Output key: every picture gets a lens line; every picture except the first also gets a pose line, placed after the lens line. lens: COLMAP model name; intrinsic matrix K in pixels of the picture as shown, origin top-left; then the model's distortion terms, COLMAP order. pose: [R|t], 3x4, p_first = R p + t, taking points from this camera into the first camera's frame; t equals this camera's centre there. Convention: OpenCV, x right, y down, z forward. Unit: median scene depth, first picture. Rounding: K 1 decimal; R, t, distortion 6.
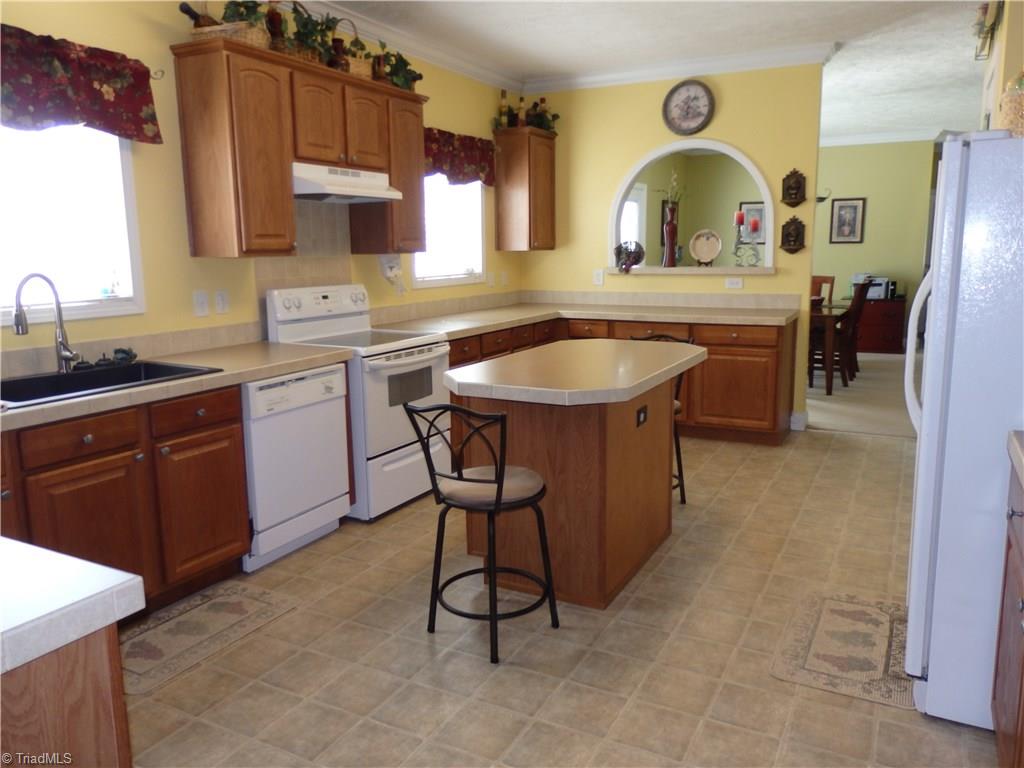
lens RADIAL K [[768.9, 0, 518.6], [0, 768.9, 382.2], [0, 0, 1]] dist [0.009333, 0.006050]
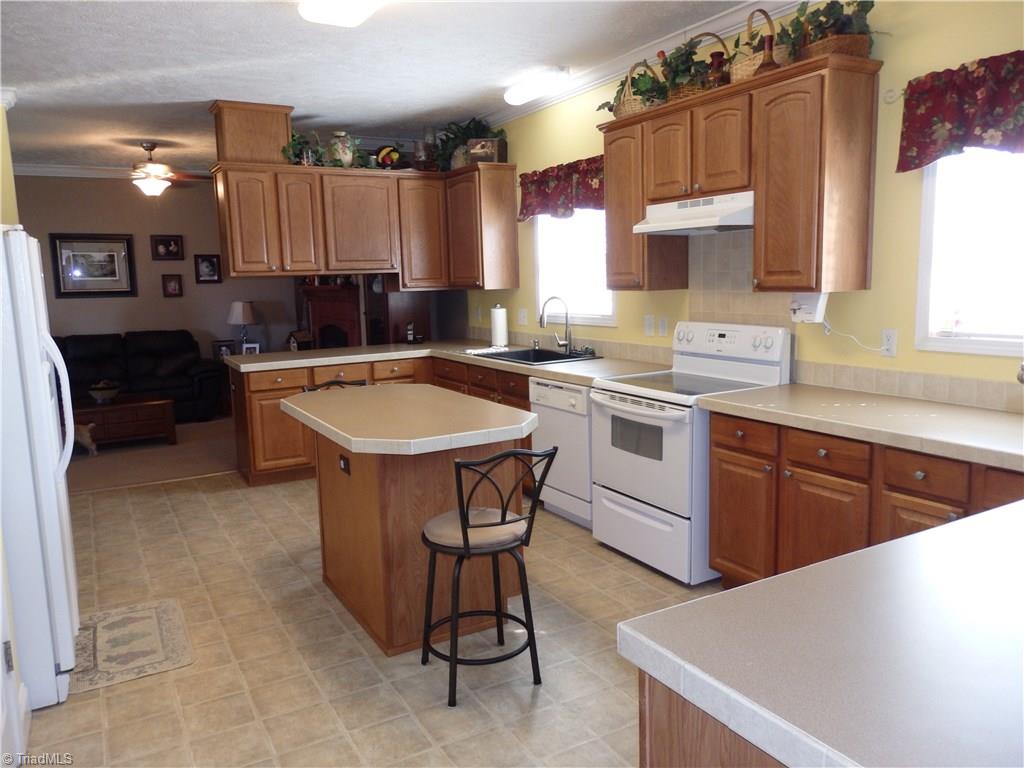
lens RADIAL K [[768.9, 0, 515.8], [0, 768.9, 386.8], [0, 0, 1]] dist [0.009333, 0.006050]
pose [[-0.543733, 0.145289, -0.826587, 0.695846], [-0.112991, 0.963262, 0.243639, -0.263890], [0.831617, 0.225872, -0.507341, 1.356472]]
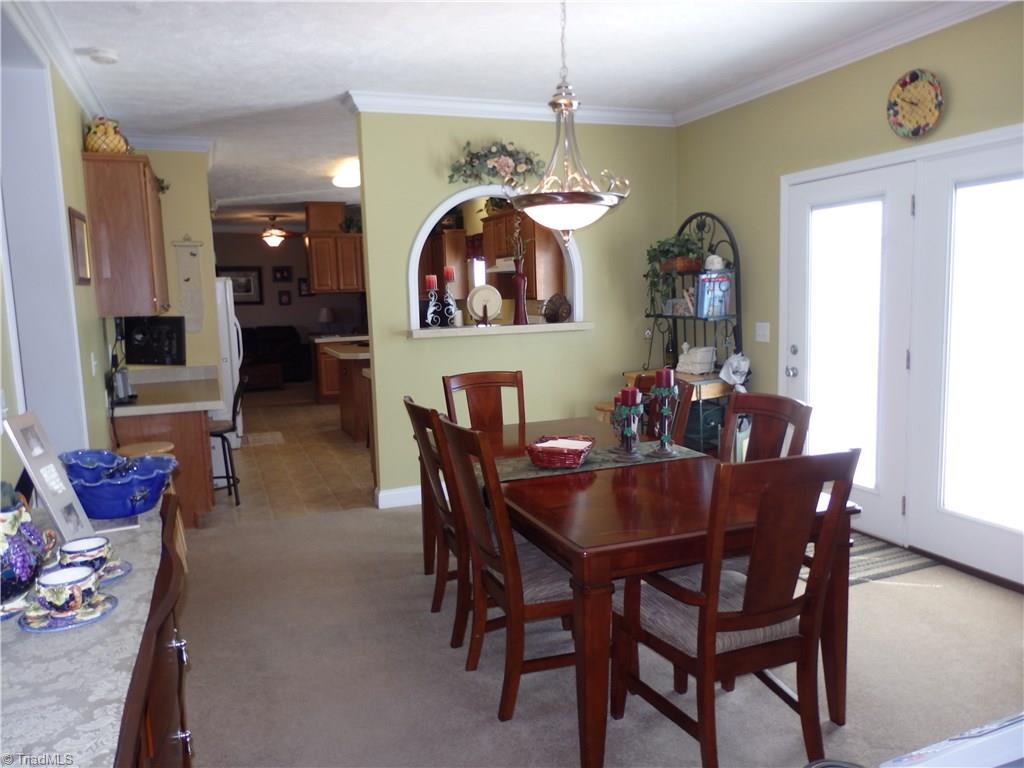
lens RADIAL K [[768.9, 0, 514.3], [0, 768.9, 386.2], [0, 0, 1]] dist [0.009333, 0.006050]
pose [[-0.652695, 0.126912, -0.746915, 1.315444], [-0.091393, 0.965481, 0.243913, -0.446272], [0.752088, 0.227464, -0.618566, 2.343406]]
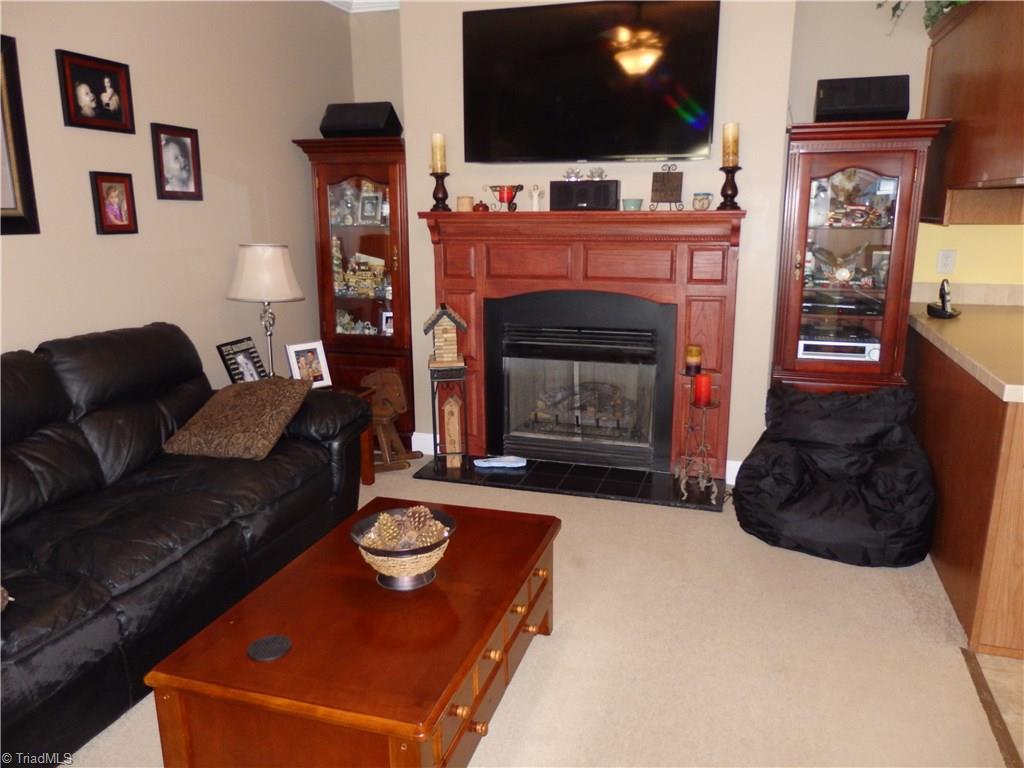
lens RADIAL K [[768.9, 0, 513.1], [0, 768.9, 382.7], [0, 0, 1]] dist [0.009333, 0.006050]
pose [[0.182952, 0.230909, -0.955620, 0.276214], [-0.170173, 0.964792, 0.200546, 0.039561], [0.968282, 0.125930, 0.215804, -0.313391]]
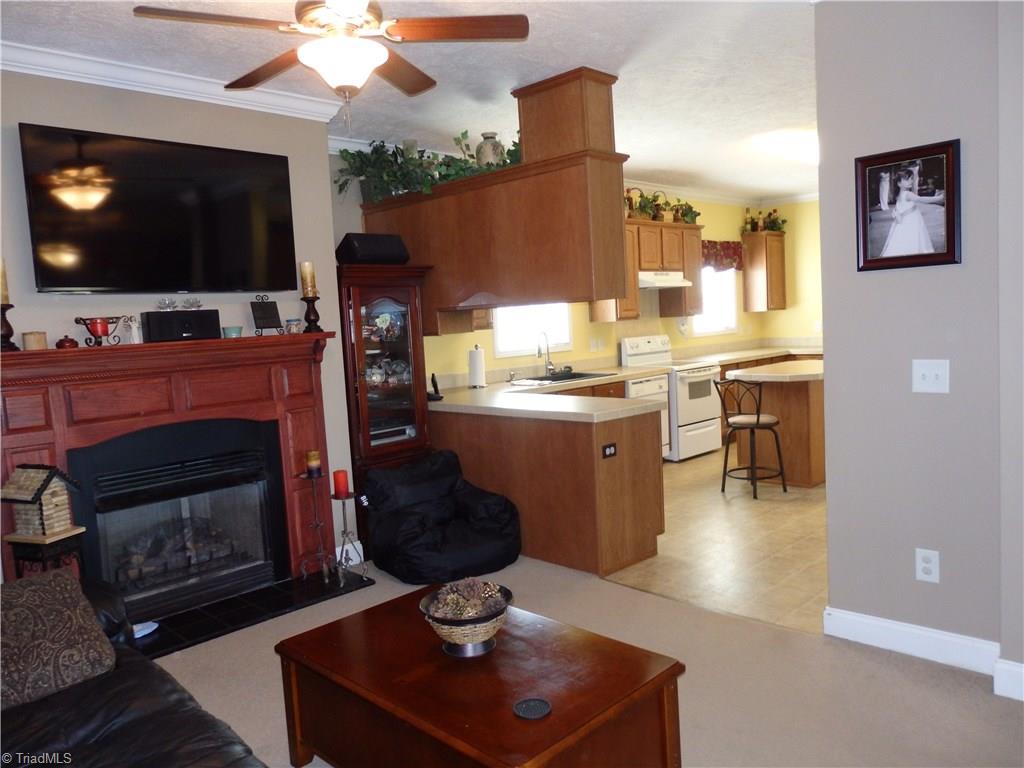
lens RADIAL K [[768.9, 0, 520.7], [0, 768.9, 381.9], [0, 0, 1]] dist [0.009333, 0.006050]
pose [[0.956202, -0.018425, -0.292129, -0.015623], [-0.005749, 0.996642, -0.081676, 0.139185], [0.292653, 0.079778, 0.952885, -0.844096]]
